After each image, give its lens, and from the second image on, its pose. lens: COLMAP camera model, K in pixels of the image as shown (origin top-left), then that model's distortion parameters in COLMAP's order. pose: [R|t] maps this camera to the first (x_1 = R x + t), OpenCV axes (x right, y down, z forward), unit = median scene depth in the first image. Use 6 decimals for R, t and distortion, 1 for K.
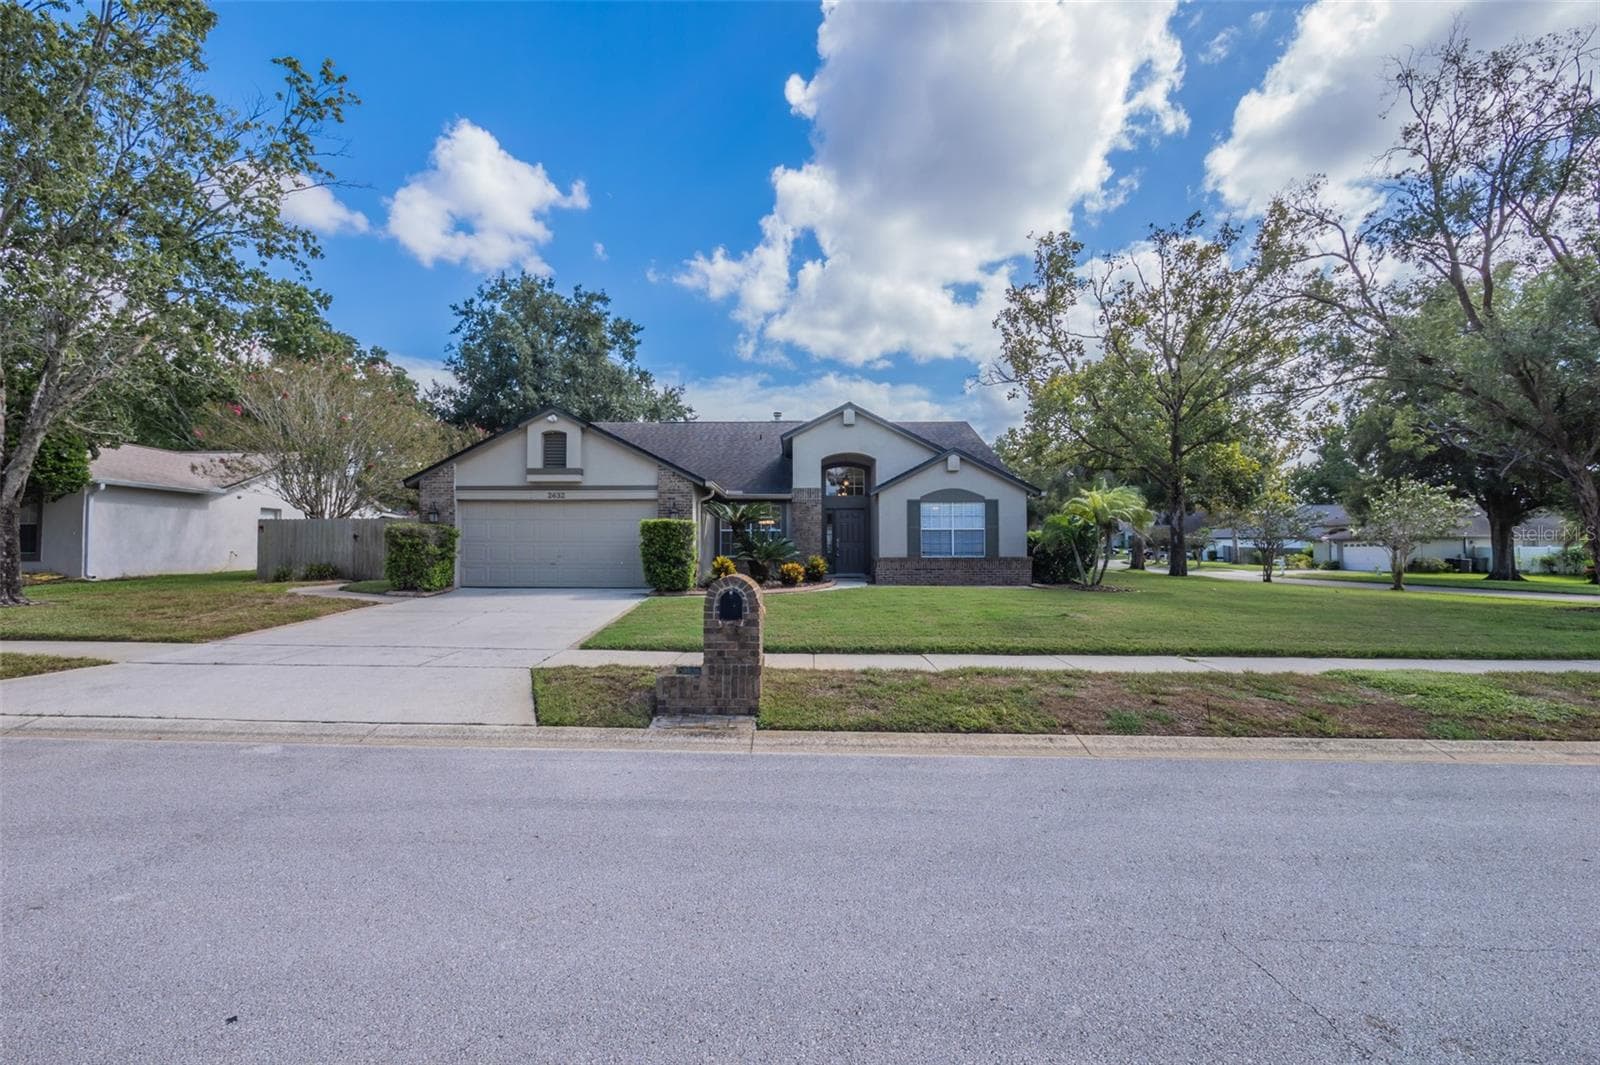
lens RADIAL K [[658.0, 0, 800.0], [0, 658.0, 532.5], [0, 0, 1]] dist [-0.034400, -0.000042]
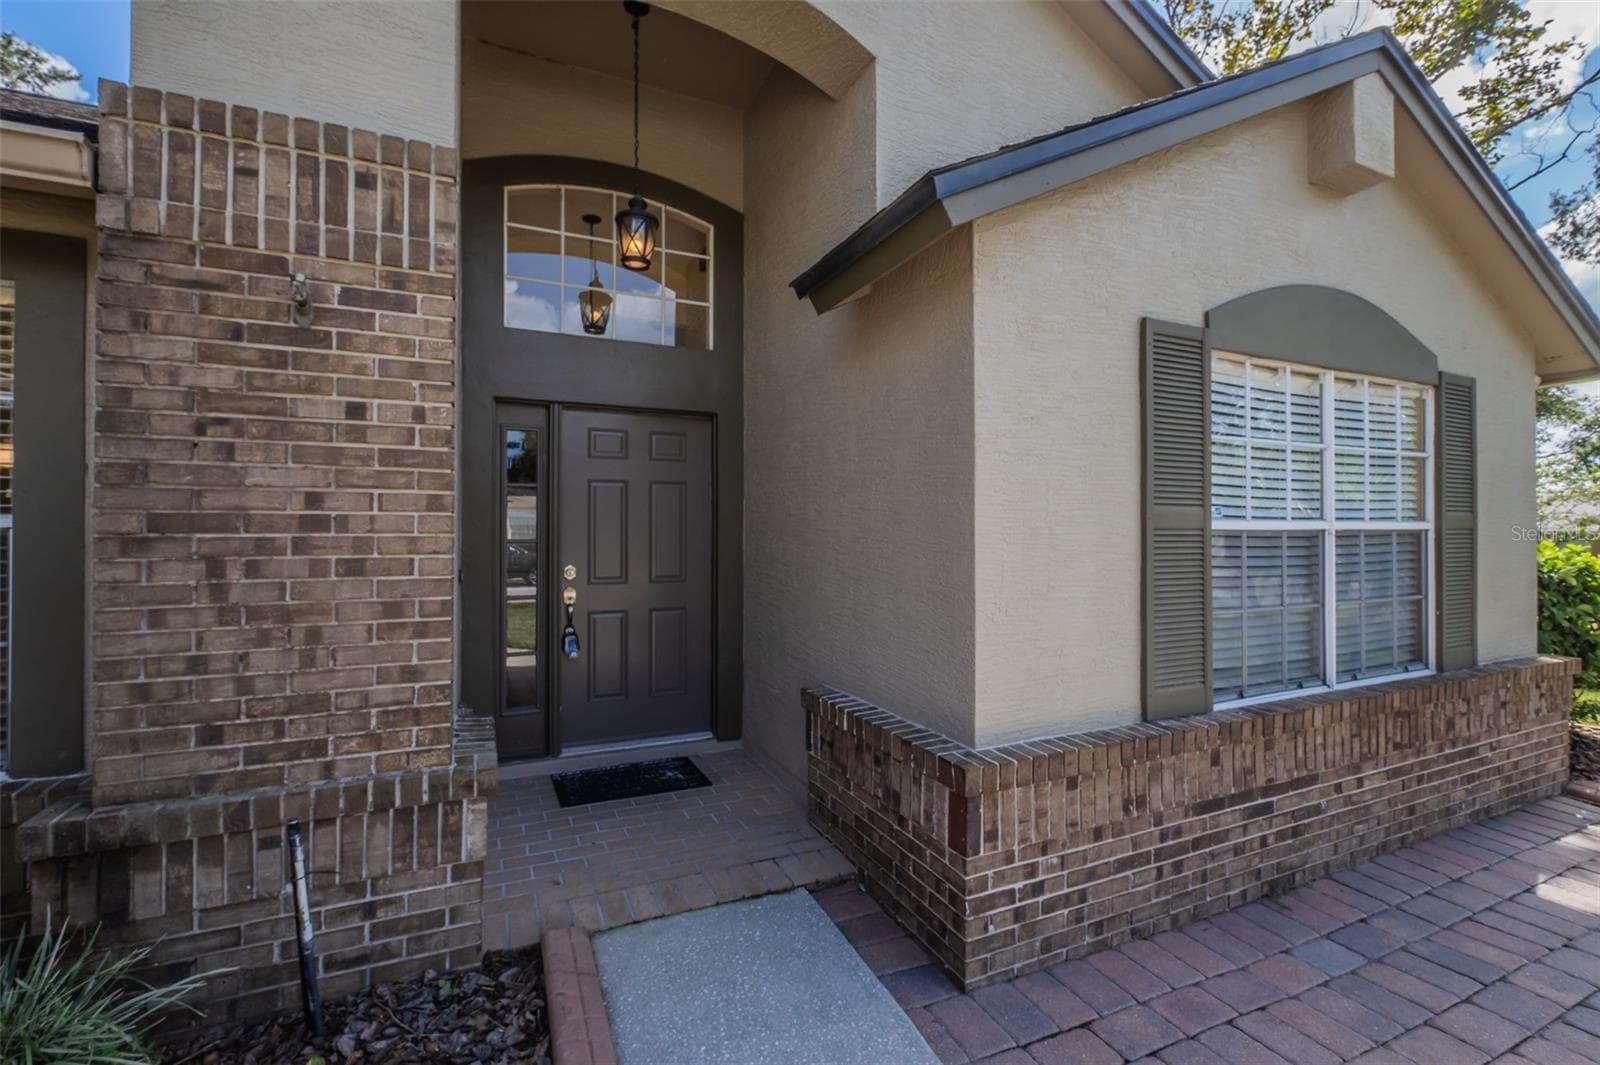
lens RADIAL K [[664.8, 0, 794.5], [0, 664.8, 529.3], [0, 0, 1]] dist [-0.001119, -0.000077]
pose [[0.903992, 0.001170, 0.427548, 0.036546], [-0.011383, 0.999708, 0.021333, -0.006066], [-0.427398, -0.024152, 0.903741, 0.874363]]
